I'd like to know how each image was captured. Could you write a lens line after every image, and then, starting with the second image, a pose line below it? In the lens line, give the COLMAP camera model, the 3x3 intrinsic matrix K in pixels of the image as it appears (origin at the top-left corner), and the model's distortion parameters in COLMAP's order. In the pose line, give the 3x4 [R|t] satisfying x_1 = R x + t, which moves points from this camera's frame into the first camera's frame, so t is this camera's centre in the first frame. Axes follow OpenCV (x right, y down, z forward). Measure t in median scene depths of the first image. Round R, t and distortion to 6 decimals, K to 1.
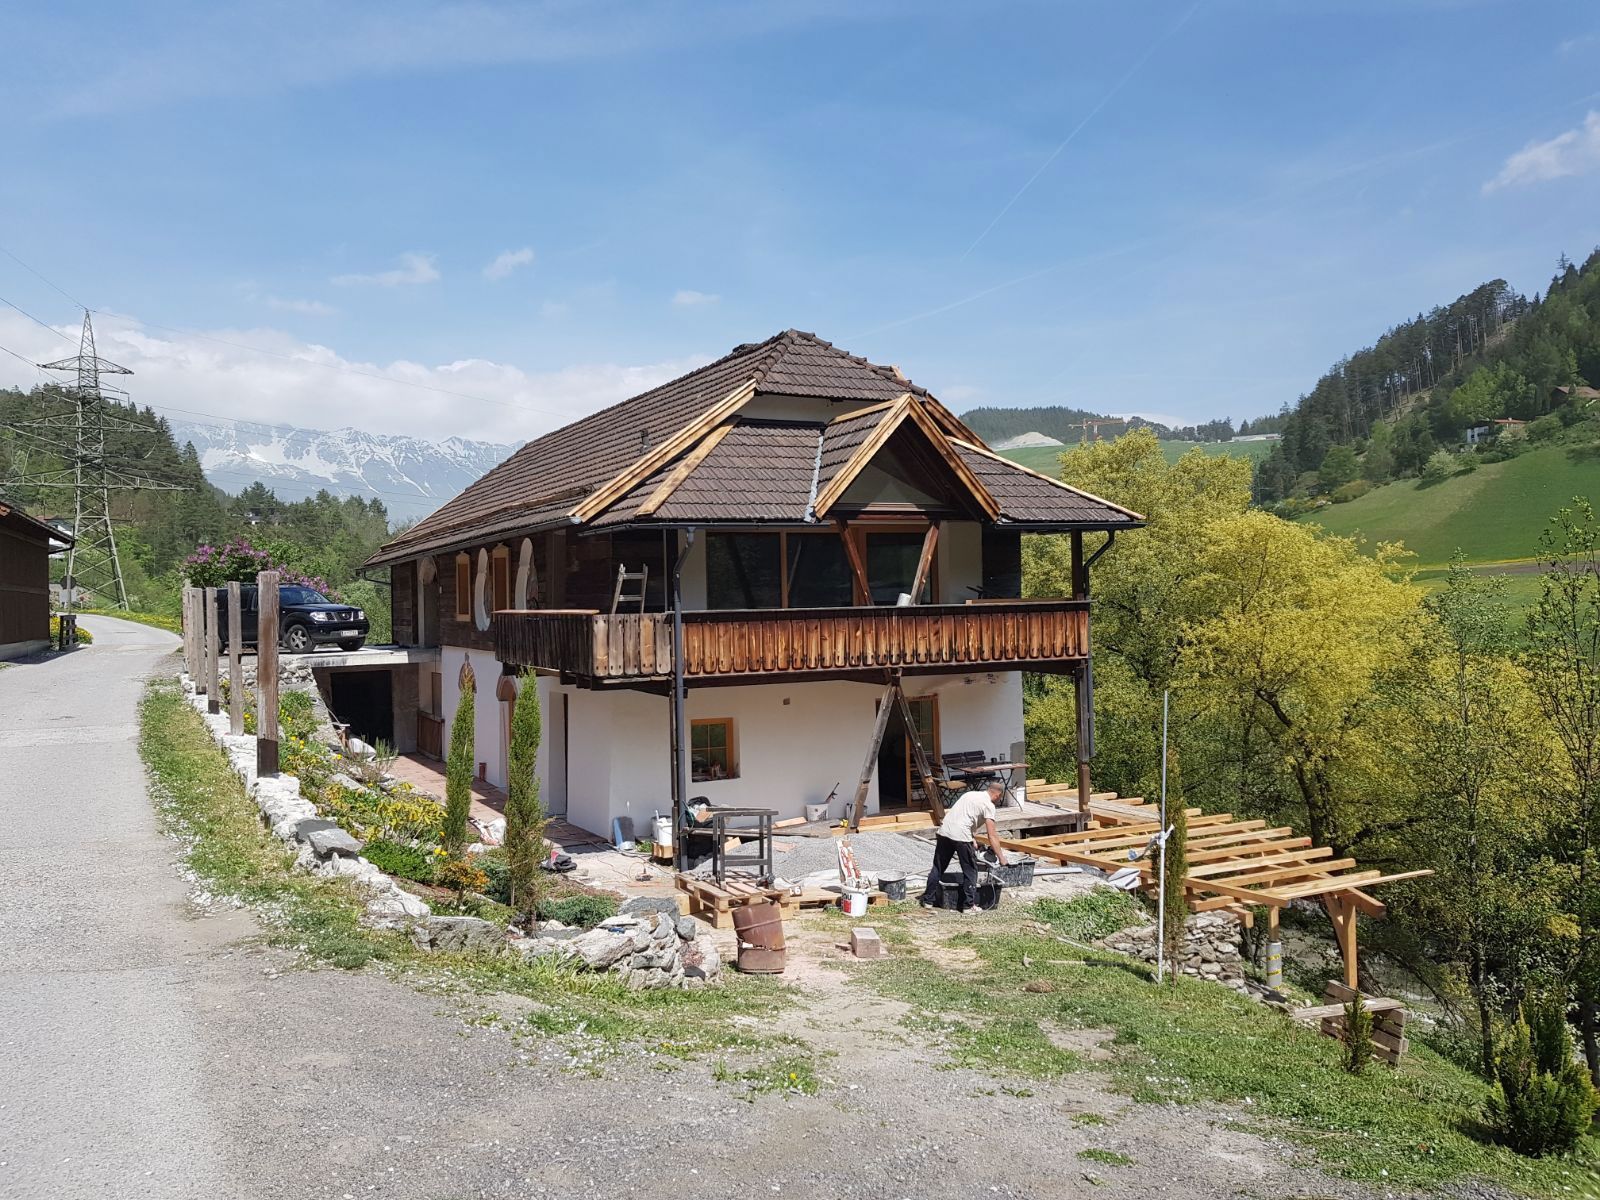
lens RADIAL K [[1247.5, 0, 800.0], [0, 1247.5, 600.0], [0, 0, 1]] dist [0.022469, 0.001817]
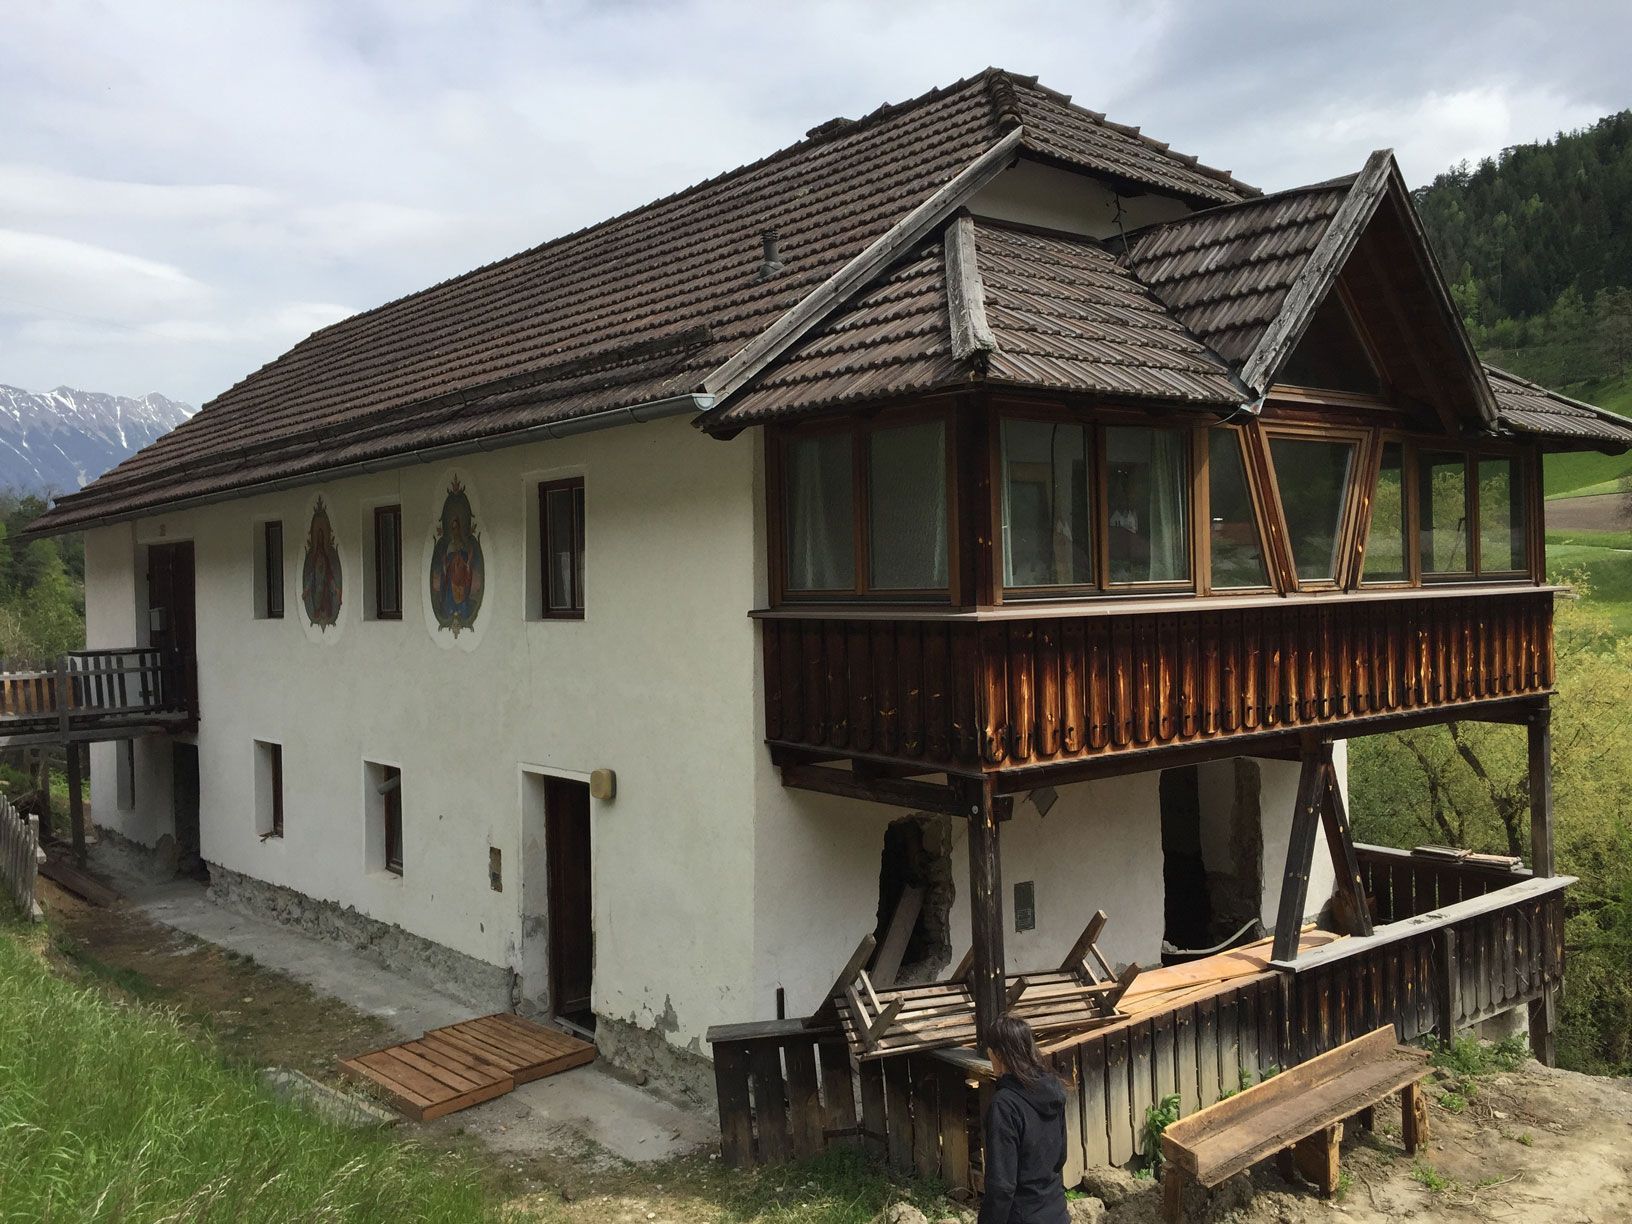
lens RADIAL K [[1416.8, 0, 816.0], [0, 1416.8, 612.0], [0, 0, 1]] dist [0.006184, 0.000502]
pose [[0.976750, -0.007526, 0.214249, -0.209270], [0.003673, 0.999824, 0.018377, -0.001212], [-0.214350, -0.017163, 0.976606, 0.439912]]
